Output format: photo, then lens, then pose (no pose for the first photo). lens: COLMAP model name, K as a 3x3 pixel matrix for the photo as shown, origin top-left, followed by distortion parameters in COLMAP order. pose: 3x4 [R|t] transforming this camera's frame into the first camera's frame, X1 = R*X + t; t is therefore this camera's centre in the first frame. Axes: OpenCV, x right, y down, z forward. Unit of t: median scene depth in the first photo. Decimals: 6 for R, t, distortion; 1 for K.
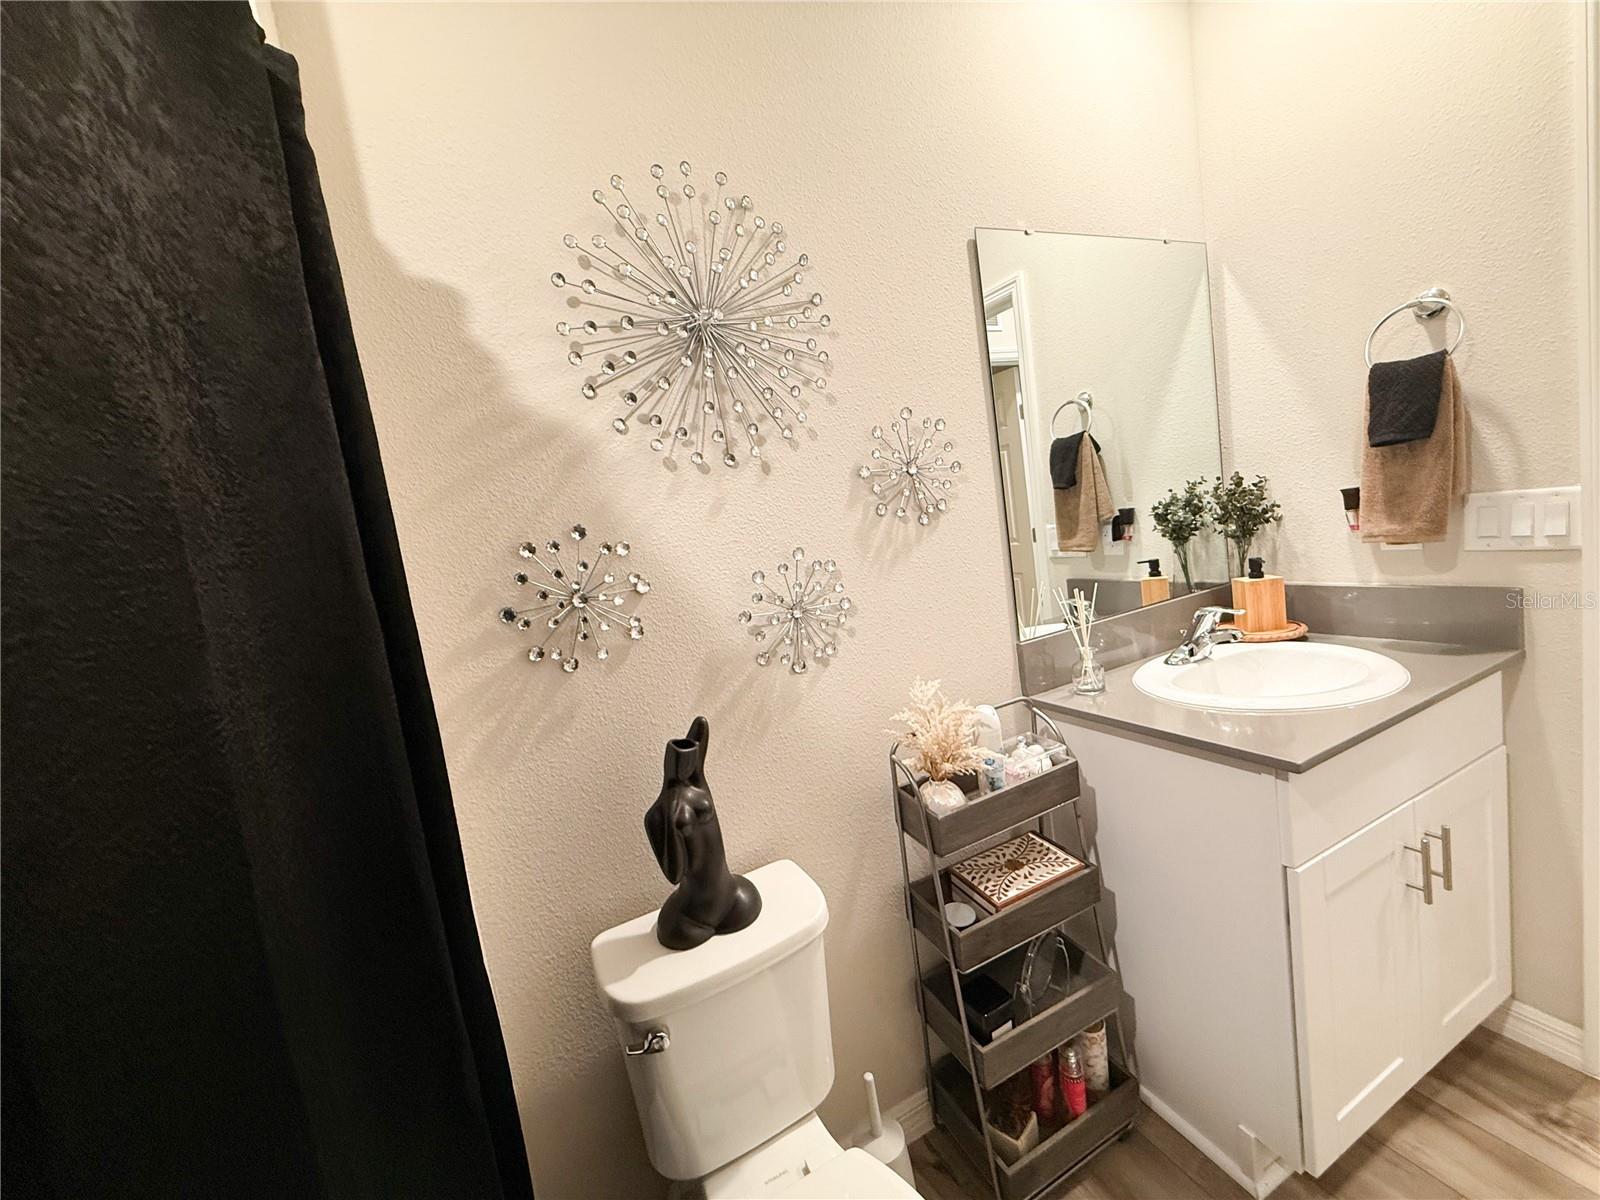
lens RADIAL K [[641.9, 0, 802.5], [0, 641.9, 593.2], [0, 0, 1]] dist [-0.000430, -0.000621]
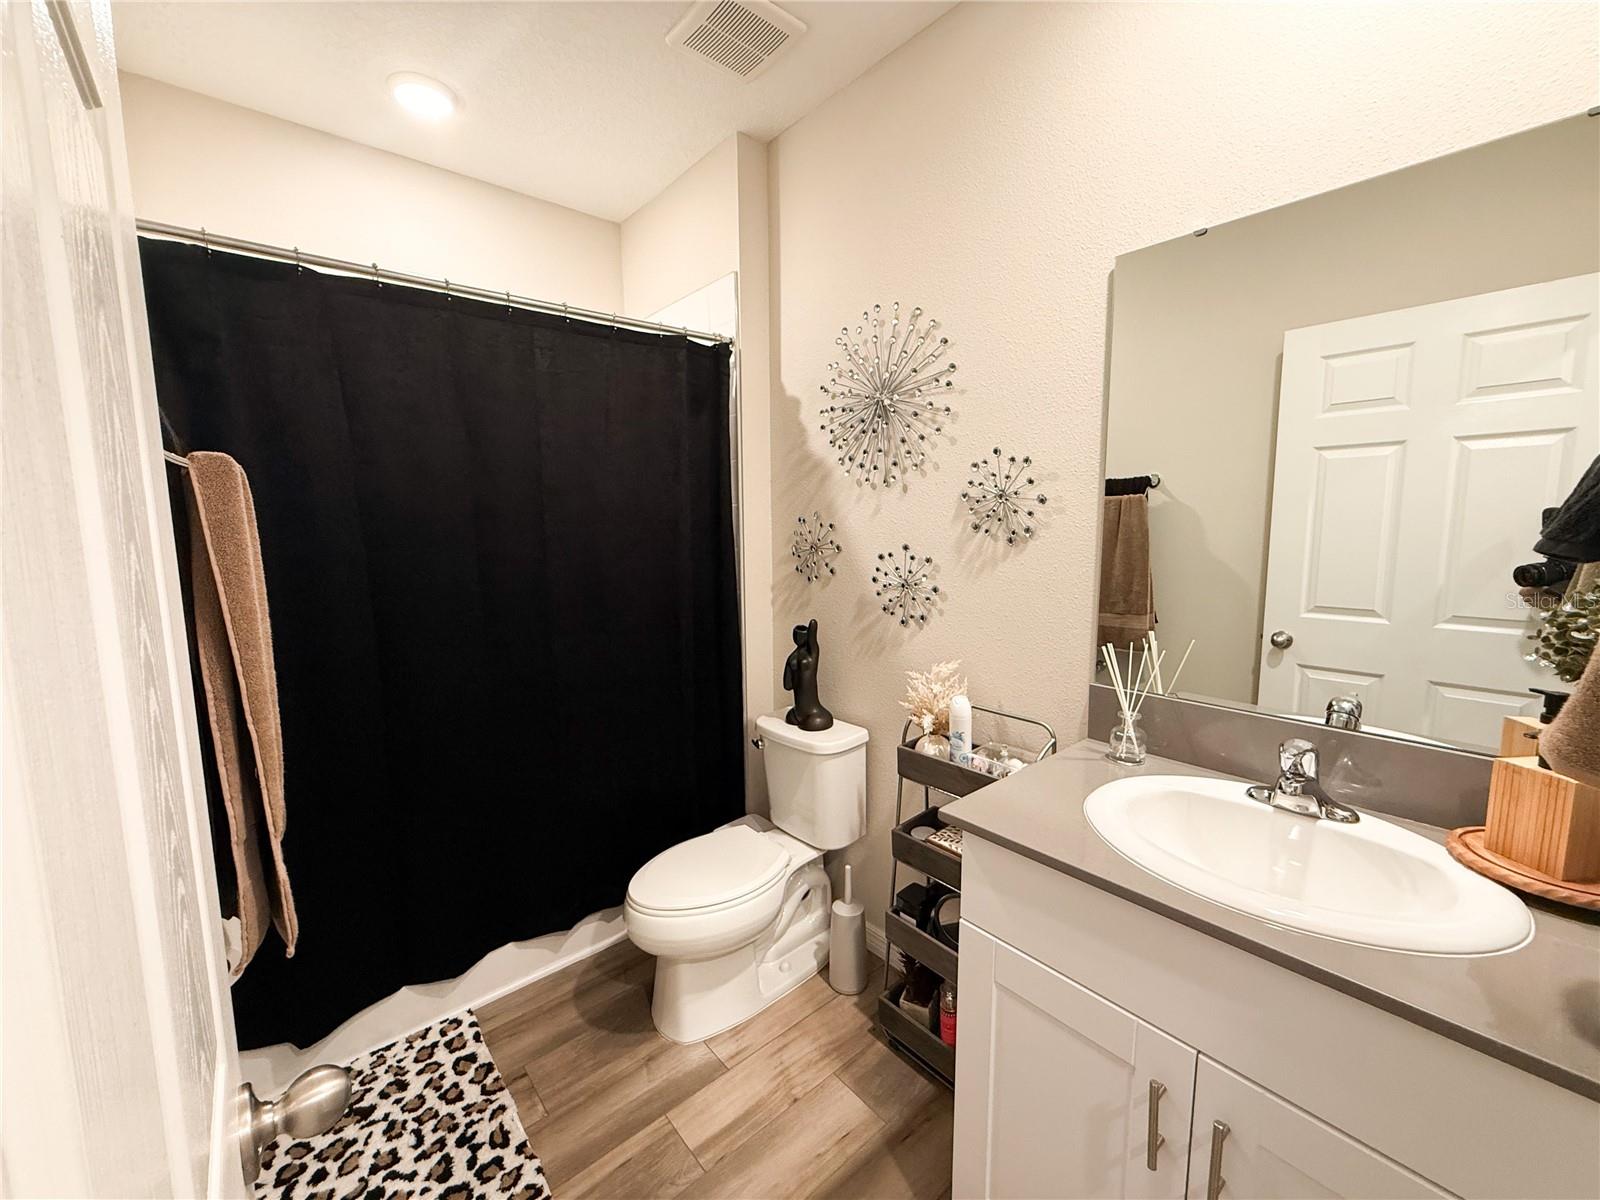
lens RADIAL K [[641.9, 0, 804.0], [0, 641.9, 595.0], [0, 0, 1]] dist [-0.000430, -0.000621]
pose [[0.259173, 0.256258, -0.931215, 1.333797], [-0.142285, 0.963770, 0.225617, -0.255093], [0.955293, 0.074024, 0.286245, 0.343663]]
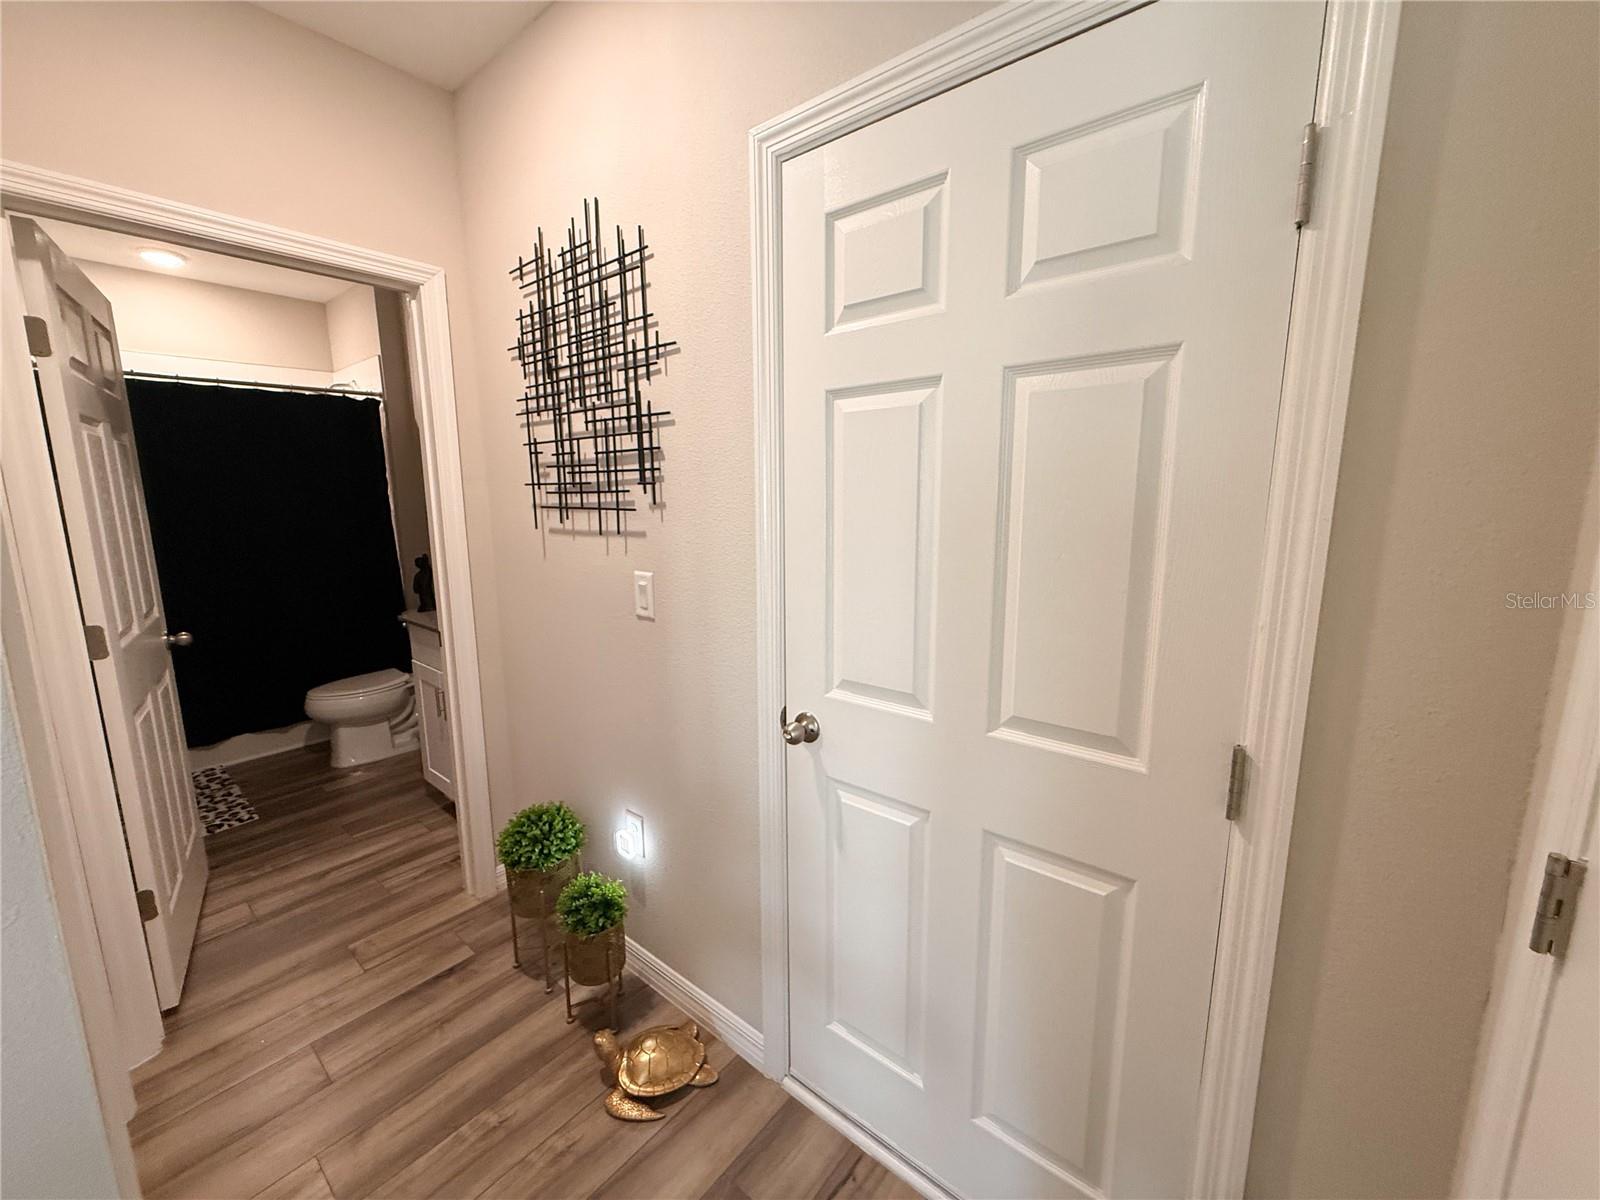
lens RADIAL K [[641.9, 0, 798.5], [0, 641.9, 603.4], [0, 0, 1]] dist [-0.000430, -0.000621]
pose [[0.430763, 0.288877, -0.854982, 3.219010], [-0.159937, 0.956825, 0.242707, -0.619931], [0.888180, 0.032194, 0.458366, 1.024089]]
